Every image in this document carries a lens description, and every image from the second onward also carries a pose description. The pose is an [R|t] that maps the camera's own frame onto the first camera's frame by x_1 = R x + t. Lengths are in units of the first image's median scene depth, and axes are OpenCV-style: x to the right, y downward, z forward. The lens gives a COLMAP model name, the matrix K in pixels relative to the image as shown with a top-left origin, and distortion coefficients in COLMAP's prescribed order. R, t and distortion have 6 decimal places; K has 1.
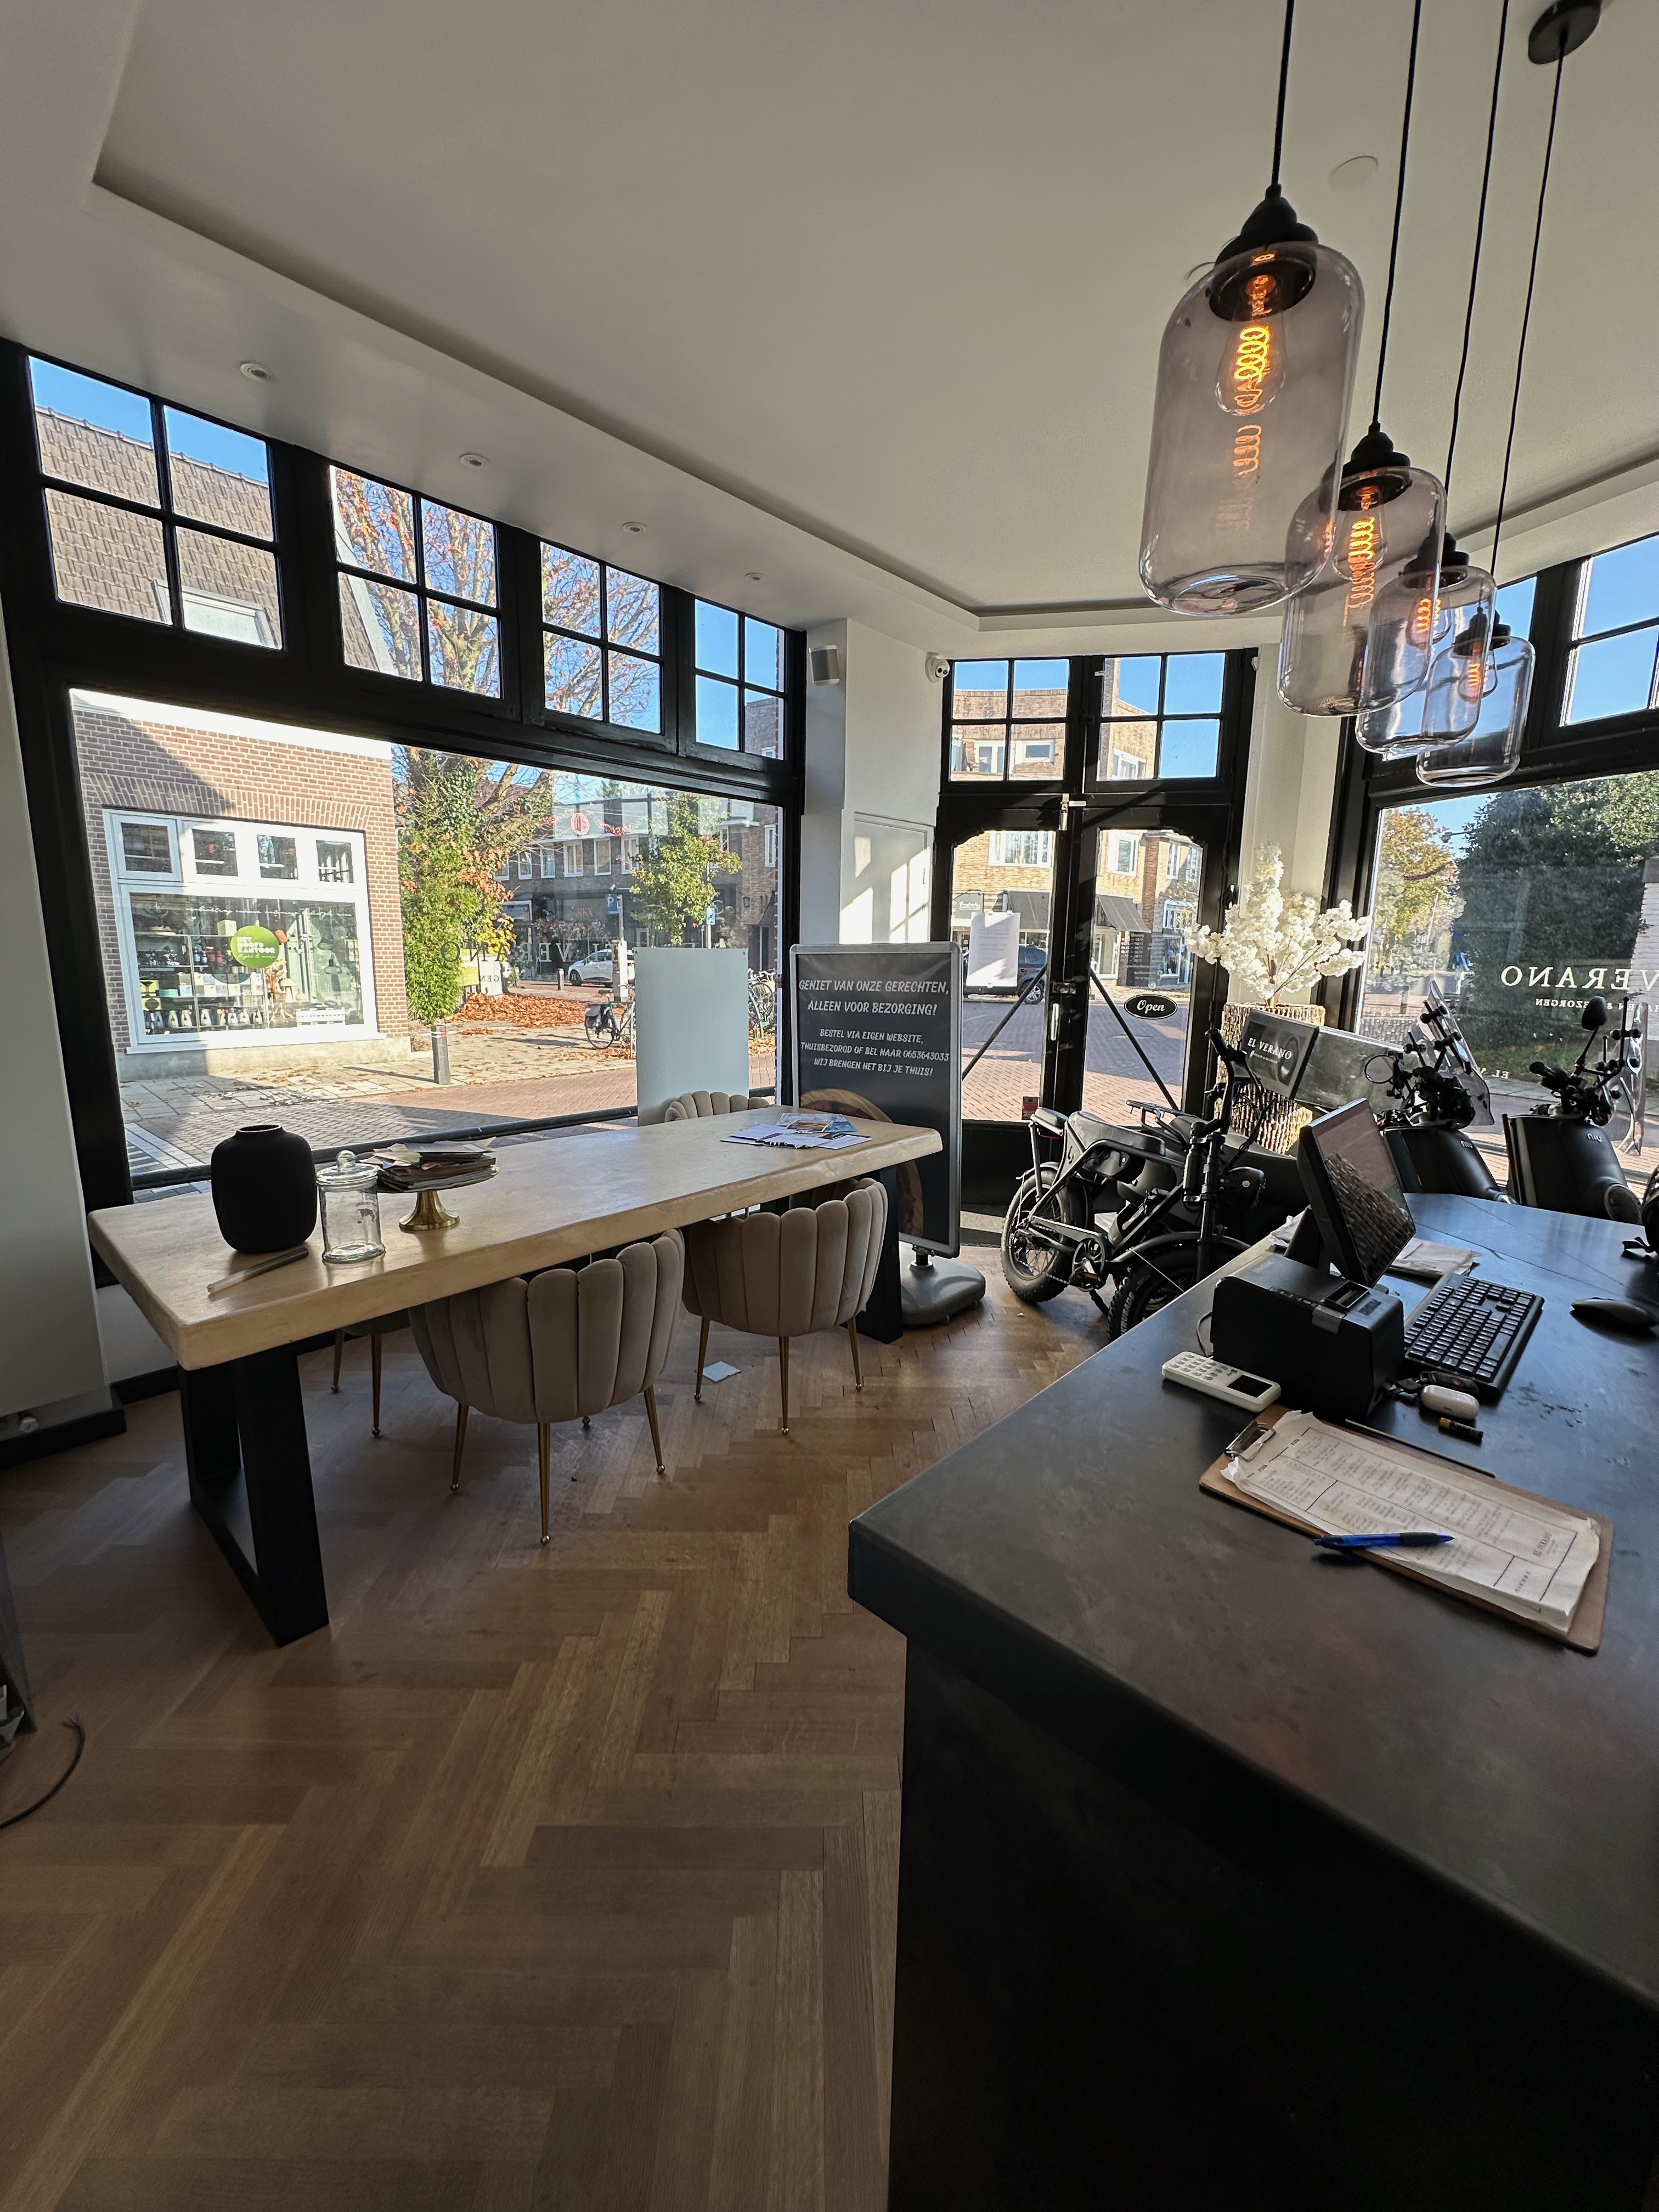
lens RADIAL K [[878.5, 0, 828.7], [0, 878.5, 1102.3], [0, 0, 1]] dist [-0.003335, -0.000343]
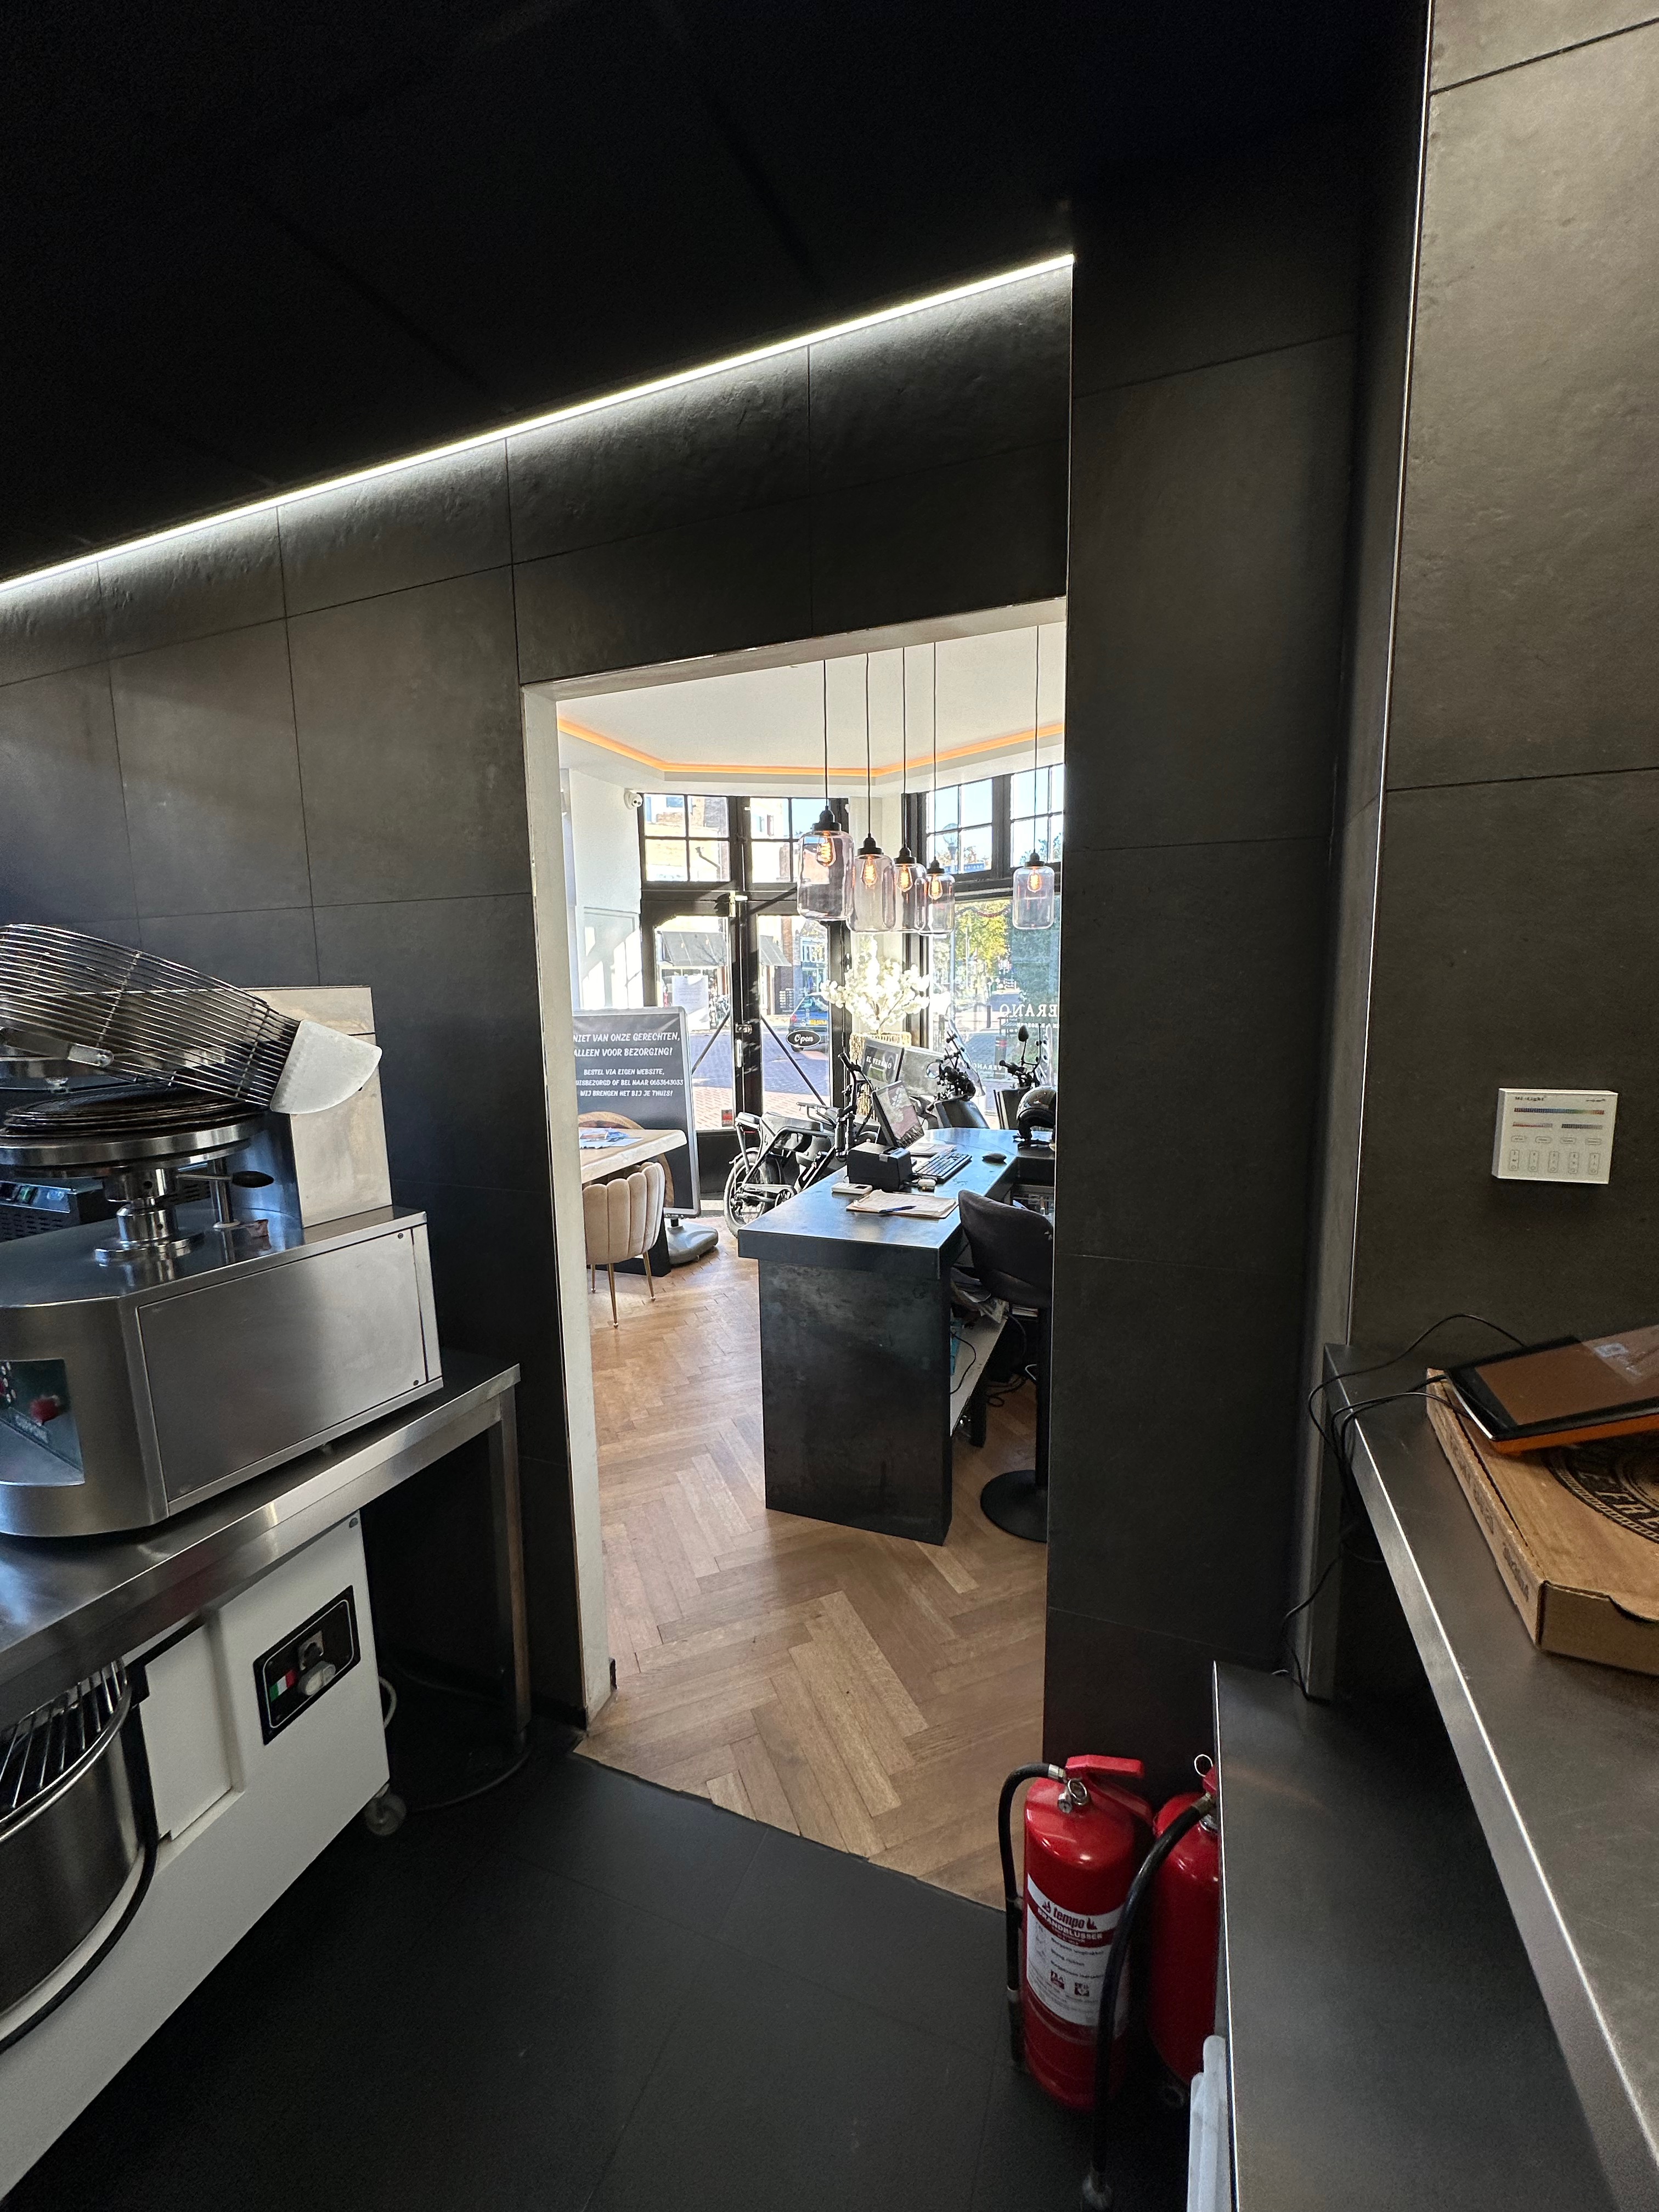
lens RADIAL K [[878.5, 0, 828.7], [0, 878.5, 1102.3], [0, 0, 1]] dist [-0.003335, -0.000343]
pose [[0.924415, -0.081313, 0.372620, -0.173520], [0.095199, 0.995277, -0.018986, 0.030899], [-0.369317, 0.053024, 0.927790, -0.427985]]
